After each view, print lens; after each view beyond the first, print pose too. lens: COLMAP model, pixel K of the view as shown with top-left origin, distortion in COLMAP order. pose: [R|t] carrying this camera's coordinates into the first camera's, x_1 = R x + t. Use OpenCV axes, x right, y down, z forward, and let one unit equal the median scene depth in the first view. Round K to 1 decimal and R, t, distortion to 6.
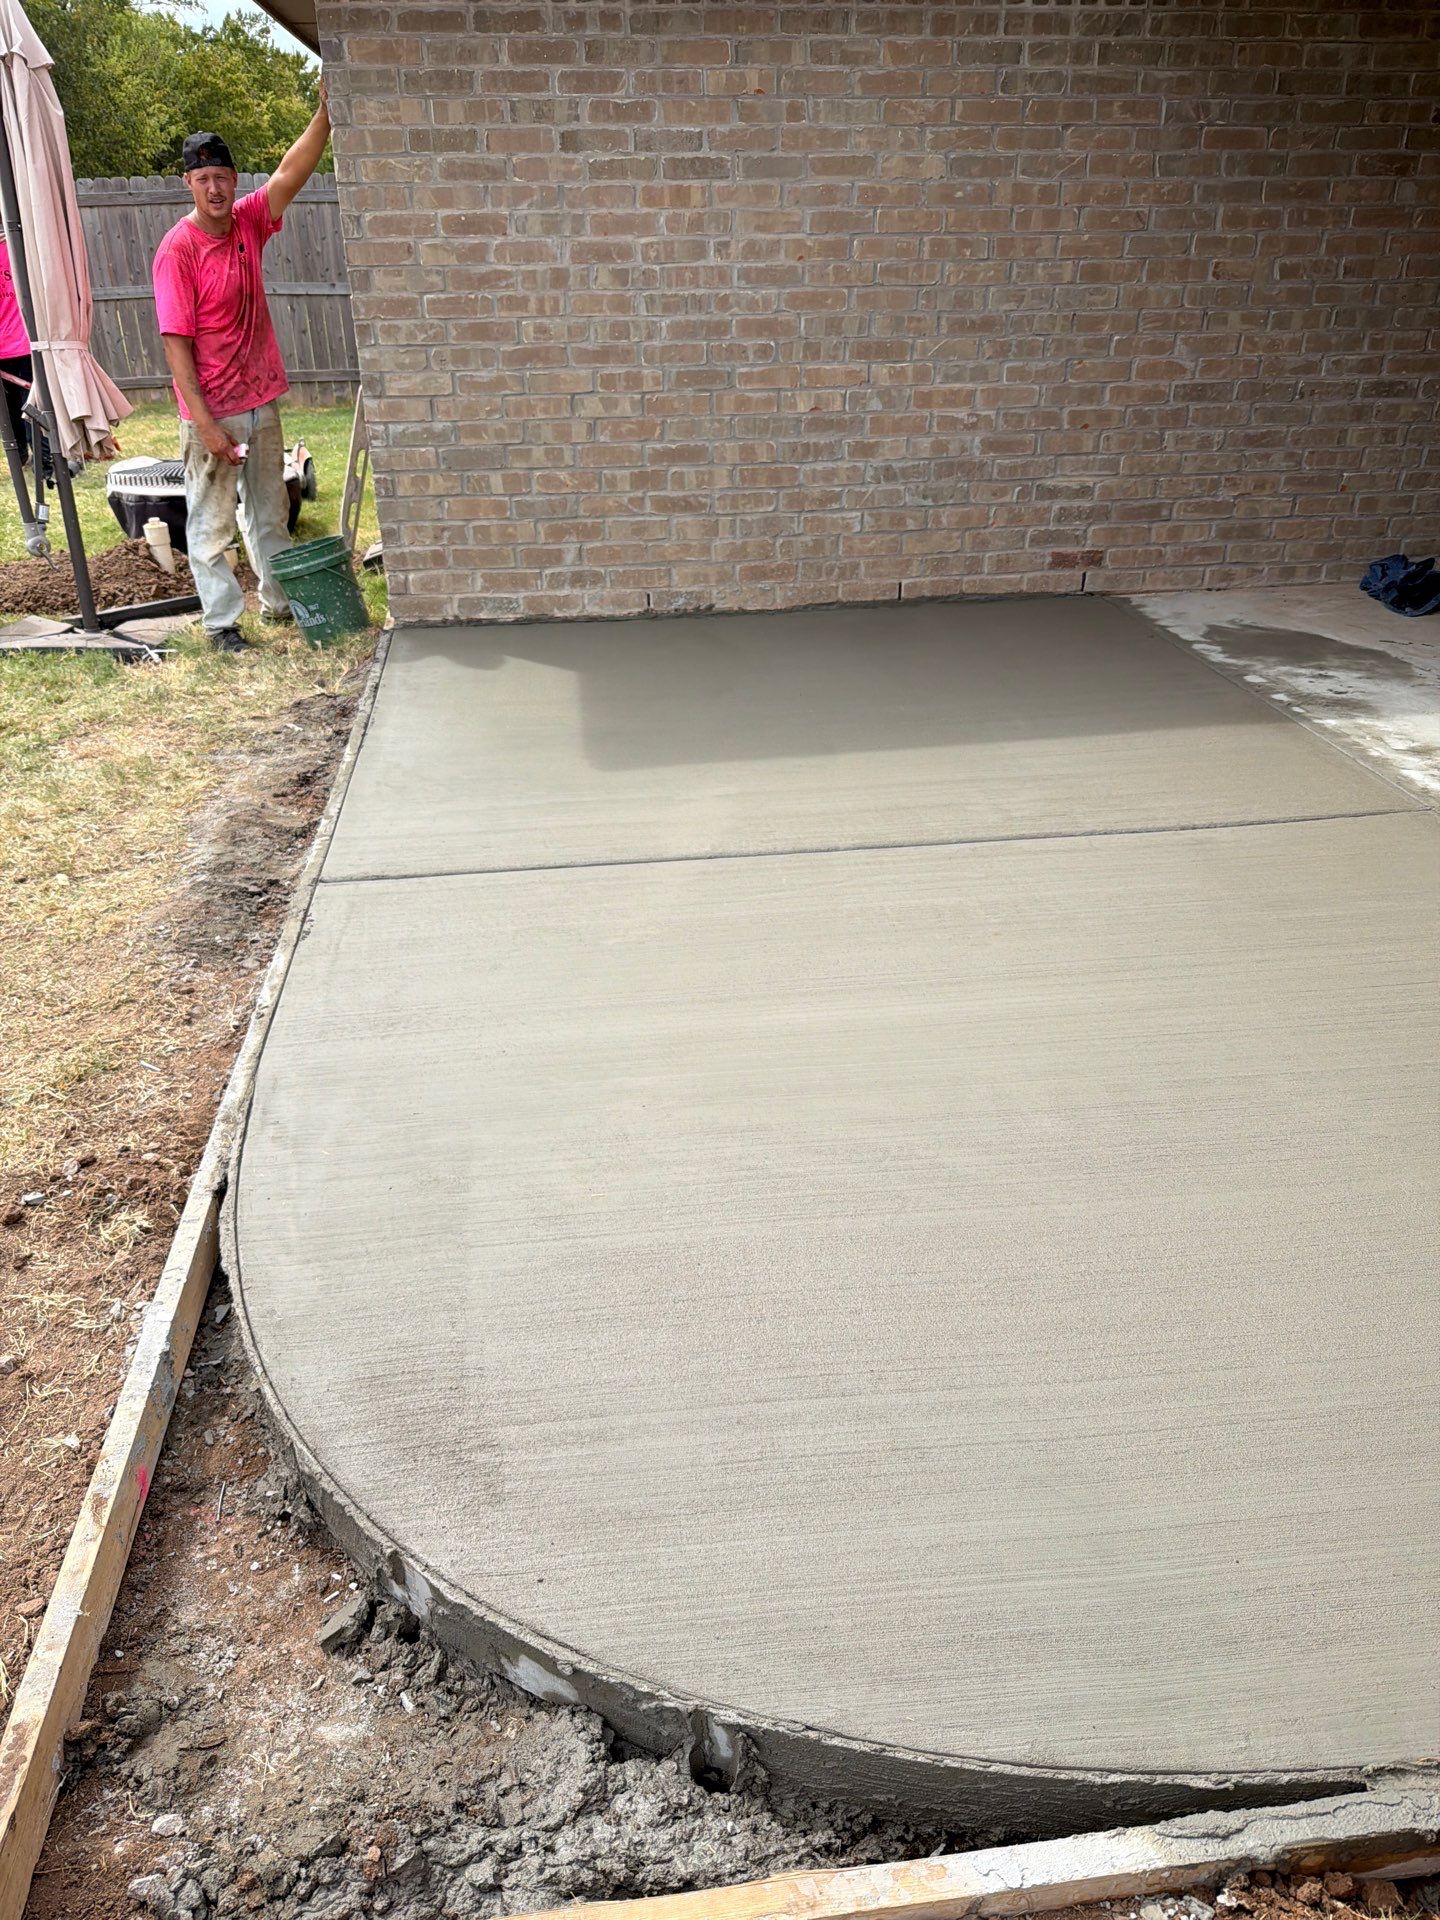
lens RADIAL K [[1365.5, 0, 737.8], [0, 1365.5, 971.5], [0, 0, 1]] dist [0.007029, -0.022089]
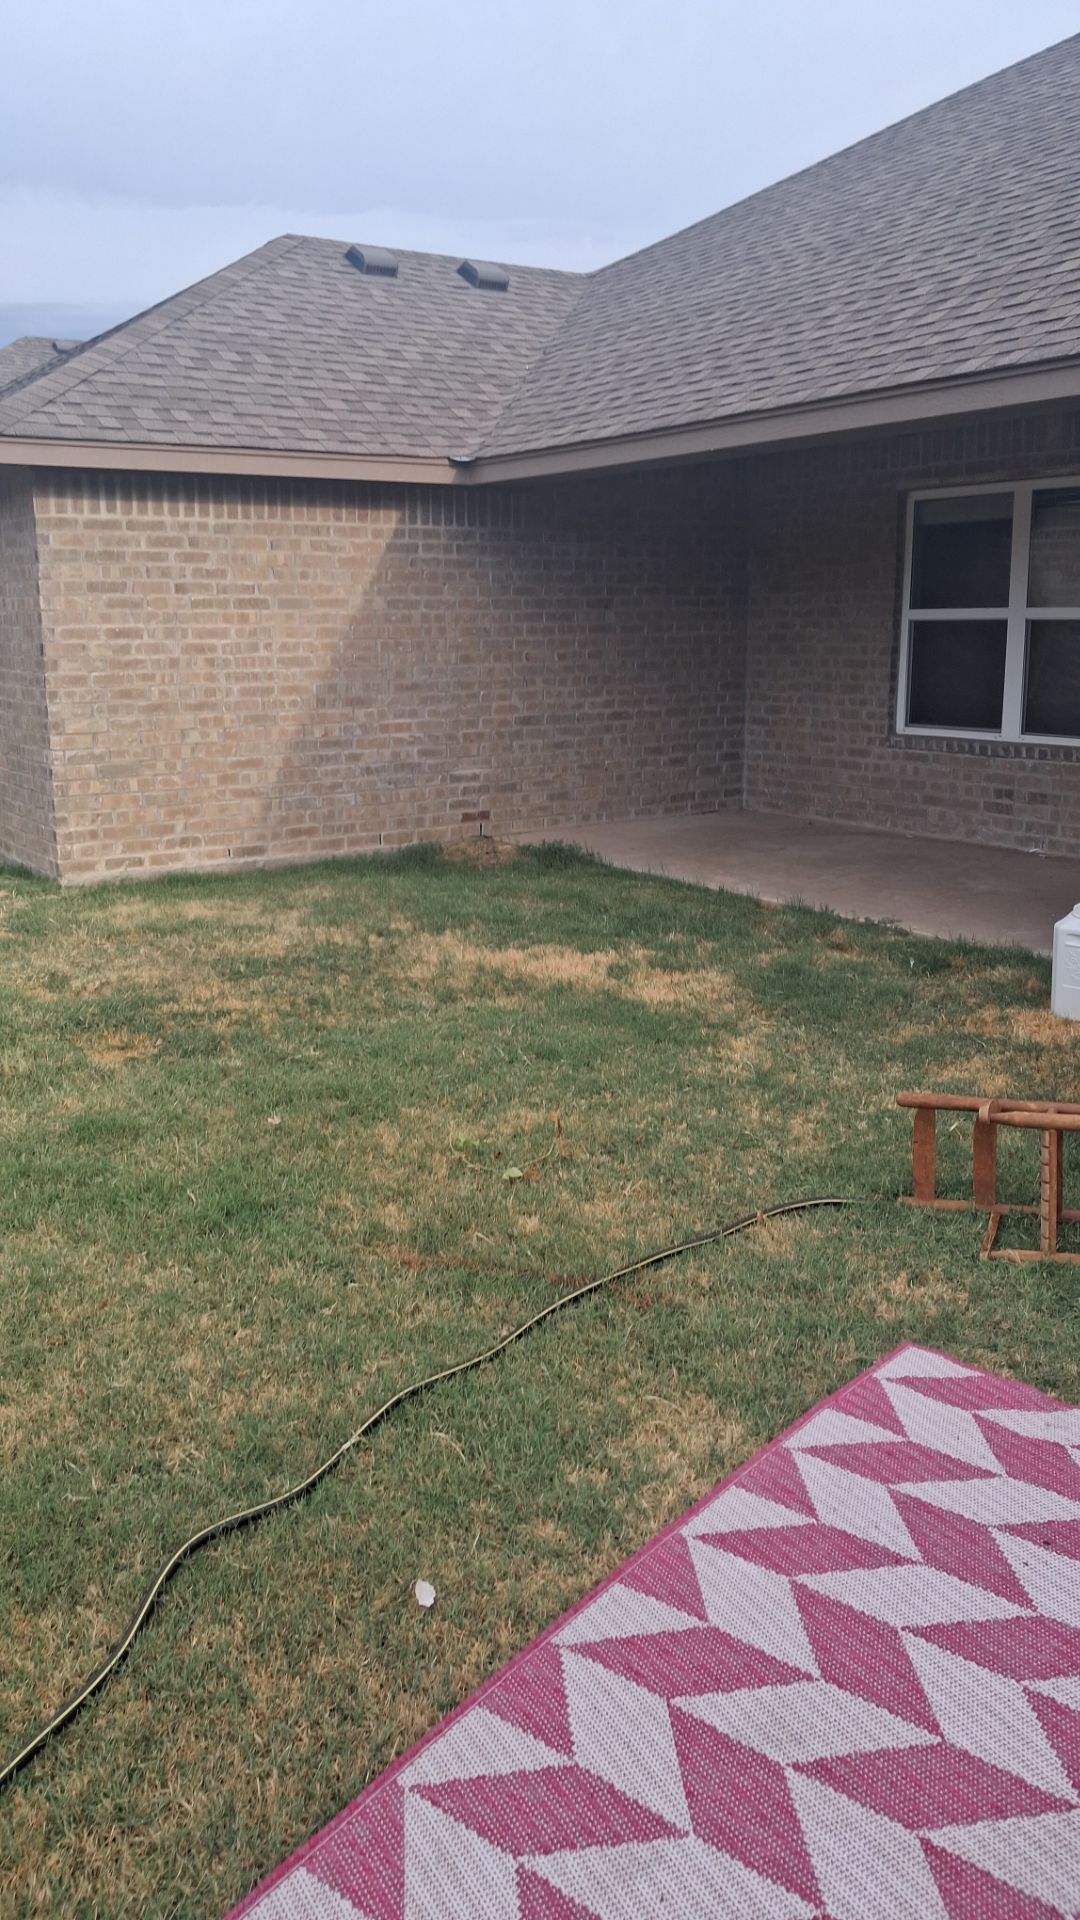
lens RADIAL K [[1467.1, 0, 535.5], [0, 1467.1, 951.2], [0, 0, 1]] dist [0.096391, -0.063820]
pose [[0.894500, -0.096077, 0.436622, -0.535545], [0.211290, 0.951530, -0.223487, 0.299677], [-0.393987, 0.292163, 0.871444, -0.597297]]
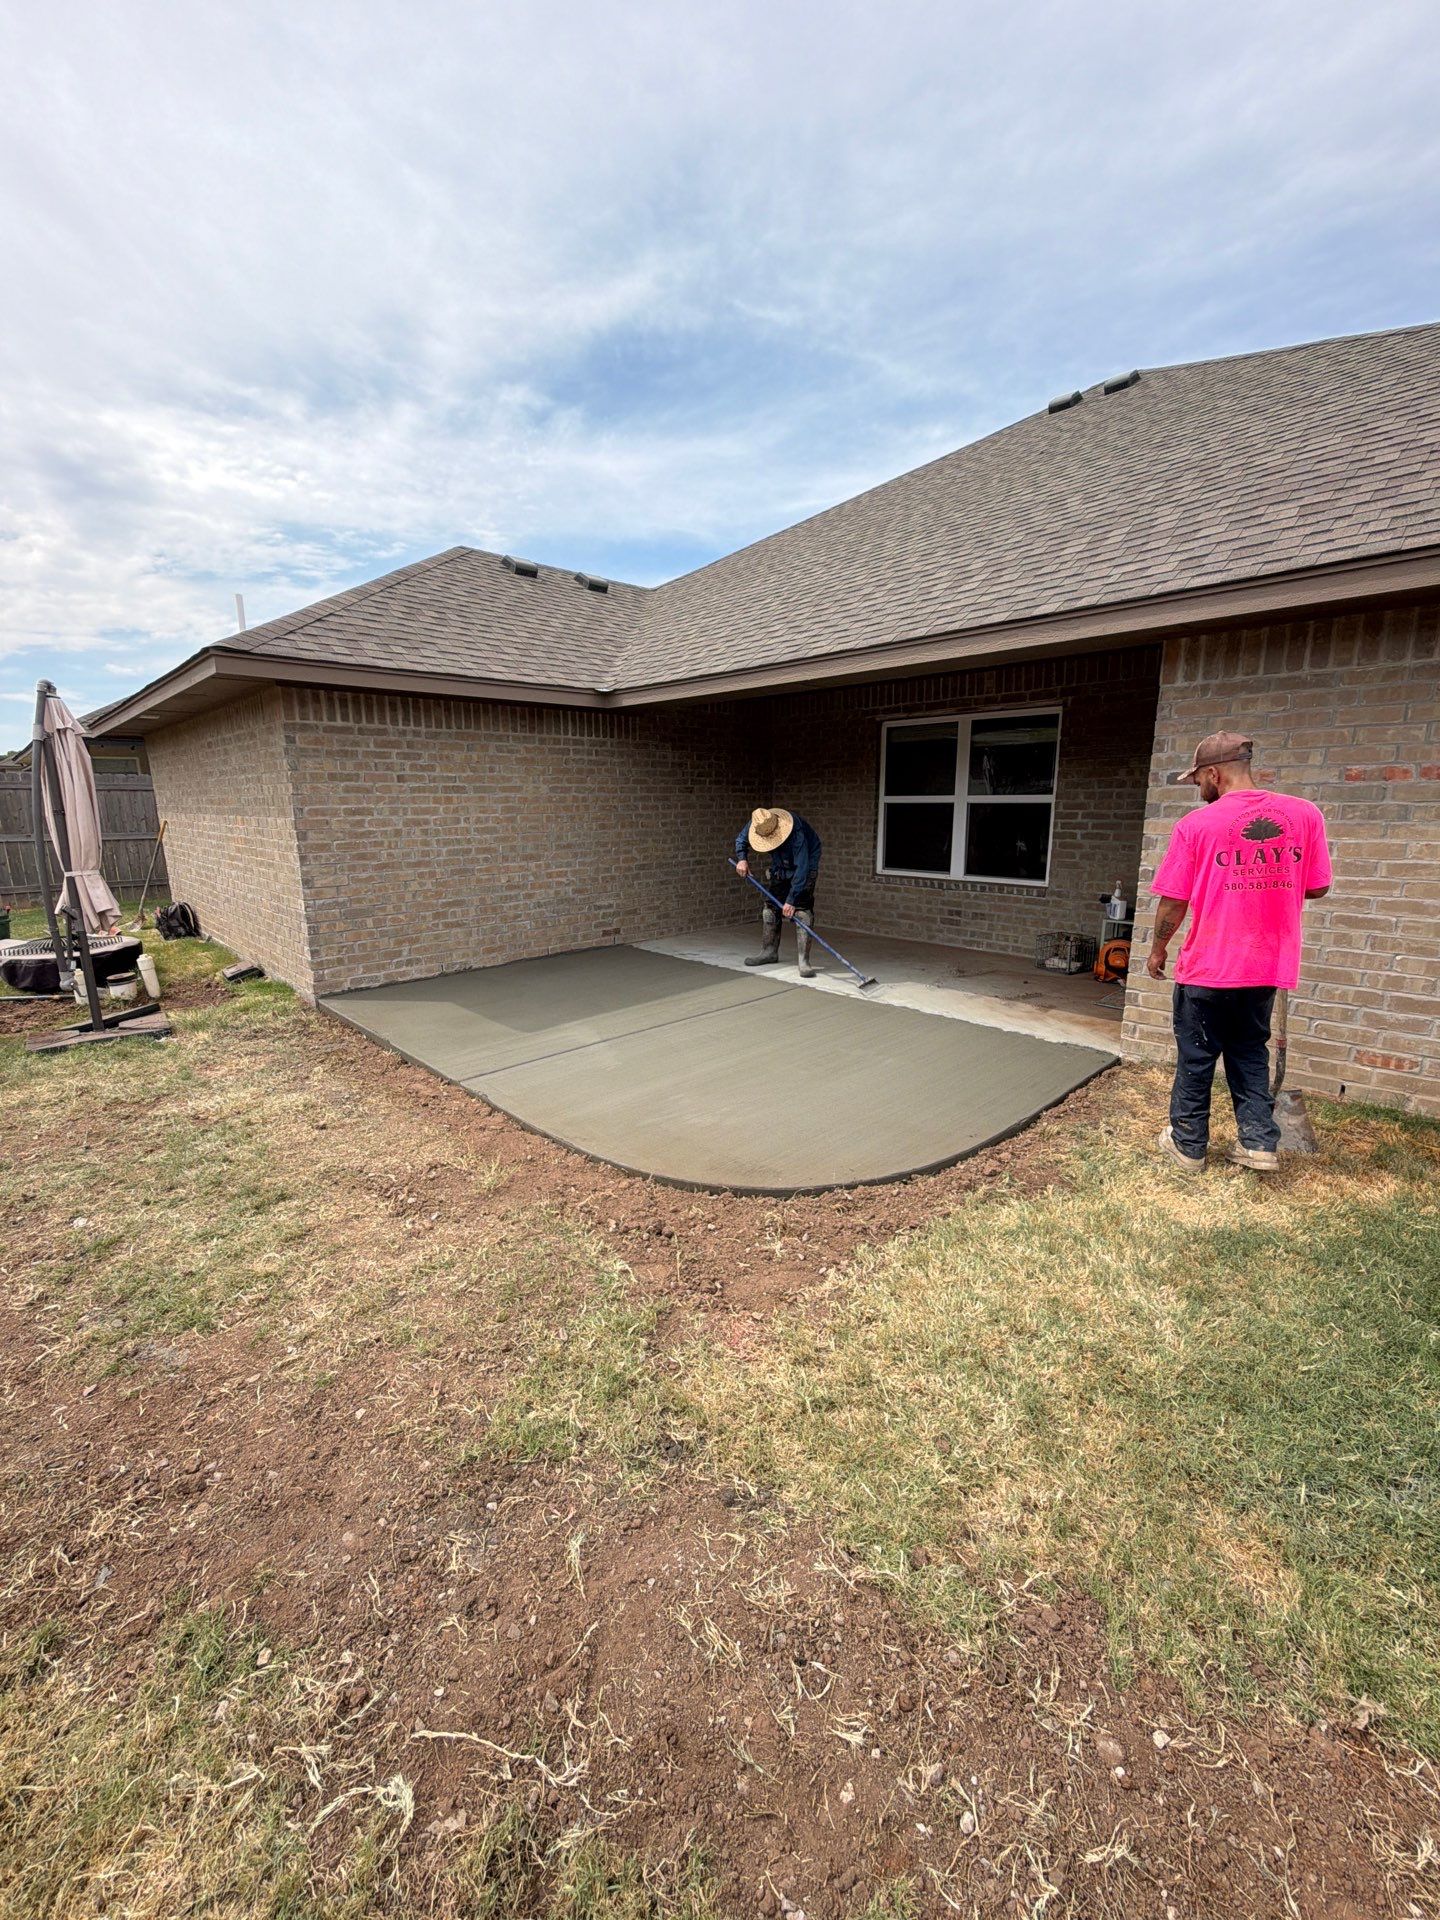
lens RADIAL K [[762.9, 0, 716.5], [0, 762.9, 976.3], [0, 0, 1]] dist [-0.001618, 0.001381]
pose [[0.801904, -0.131151, 0.582880, -0.456968], [0.280357, 0.944128, -0.173271, 0.072883], [-0.527589, 0.302361, 0.793869, -0.187131]]
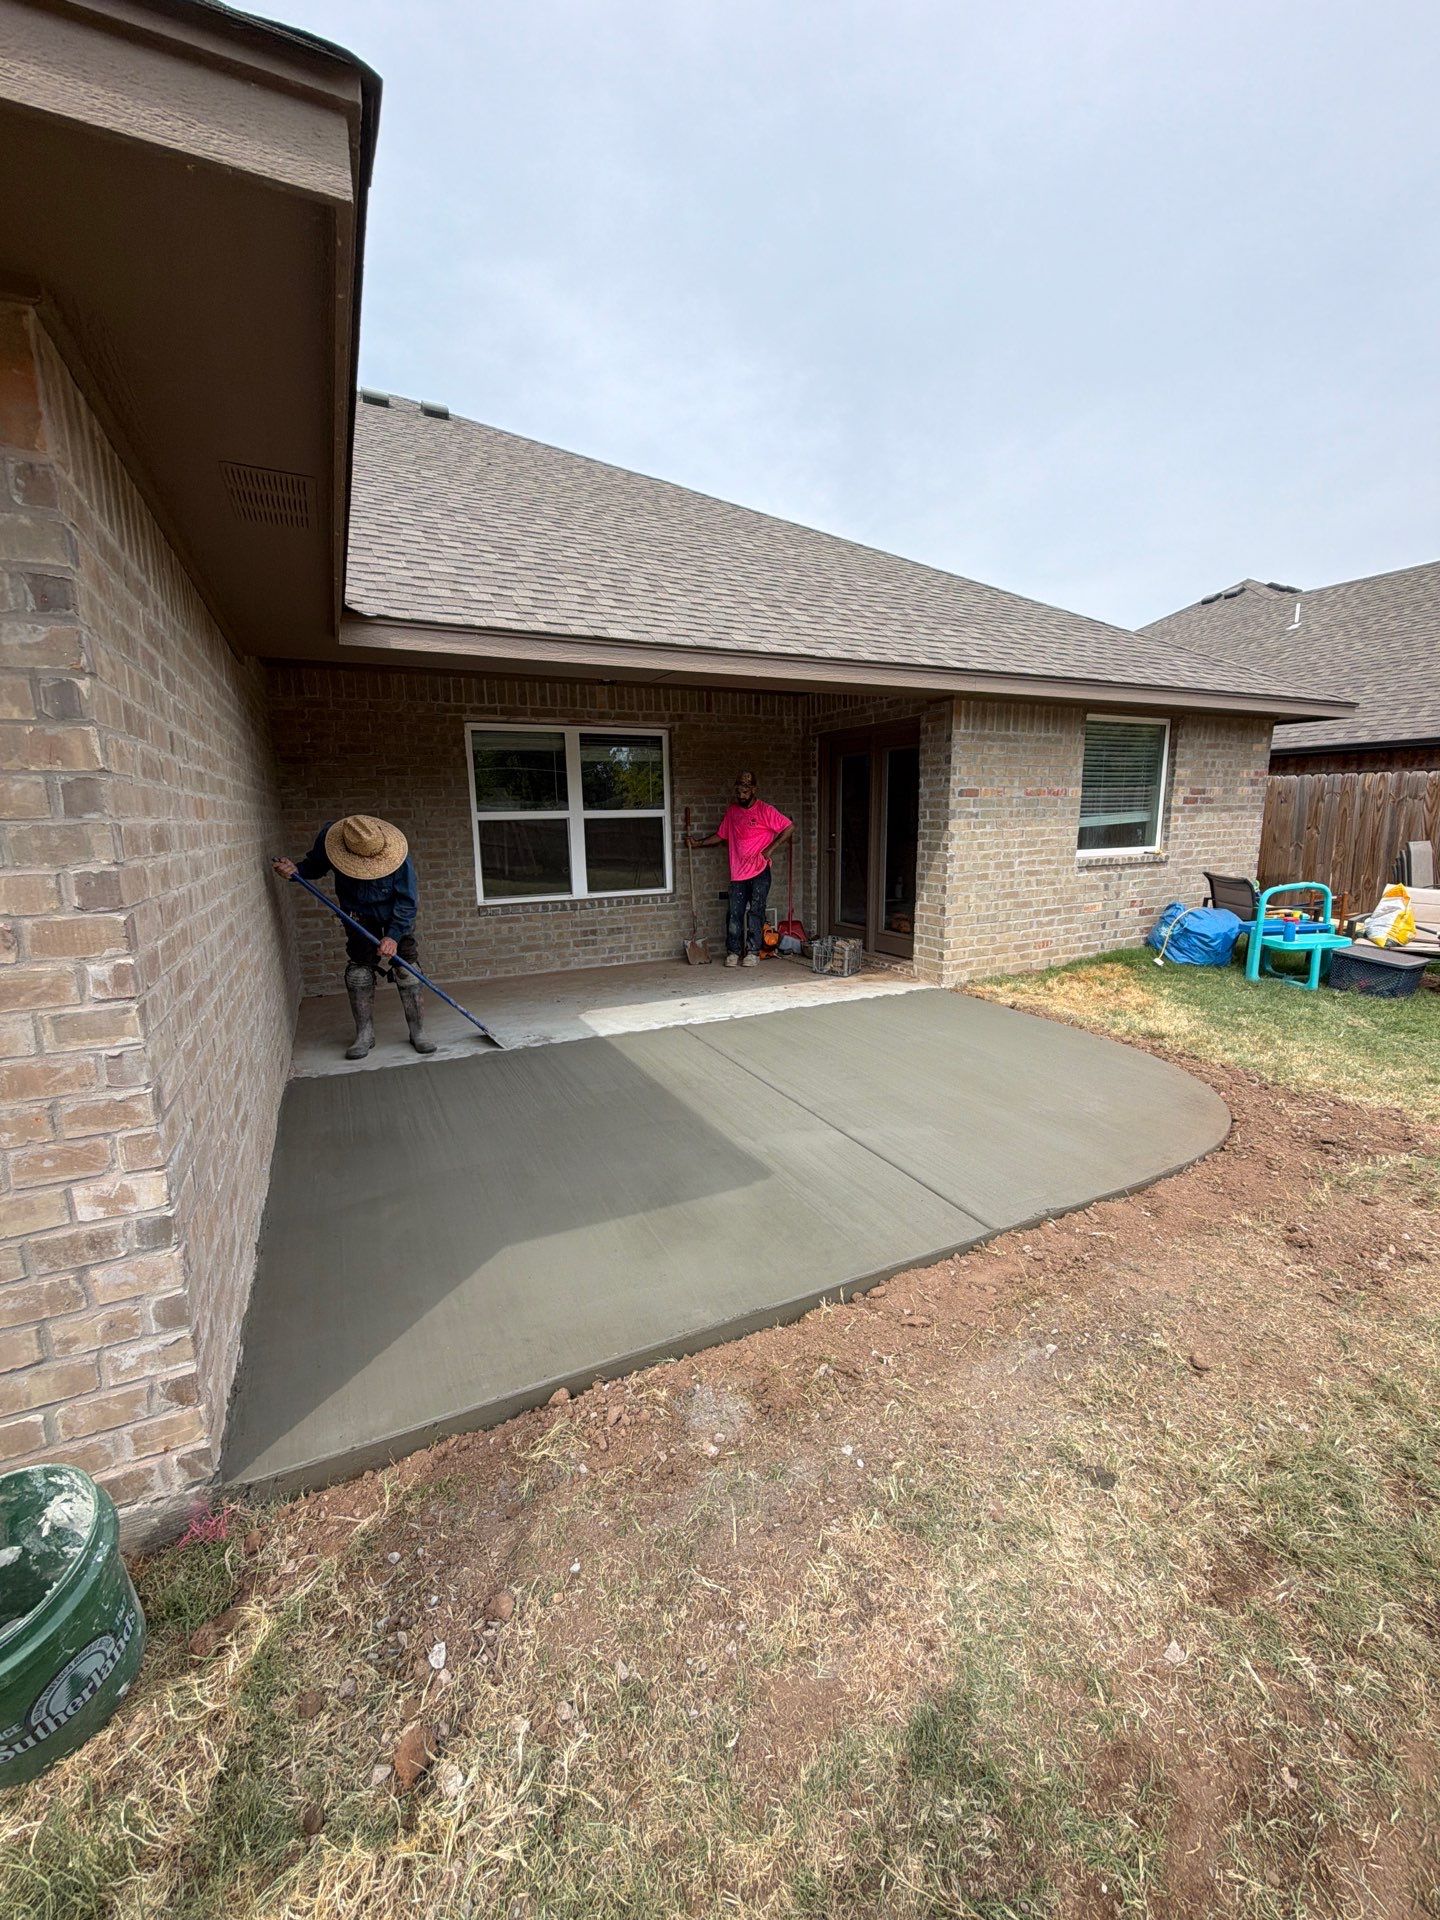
lens RADIAL K [[772.5, 0, 719.9], [0, 772.5, 965.3], [0, 0, 1]] dist [0.001493, 0.000241]
pose [[-0.338483, -0.164493, 0.926483, -0.621417], [0.462249, 0.828541, 0.315983, -0.463718], [-0.819606, 0.535221, -0.204410, 0.840466]]
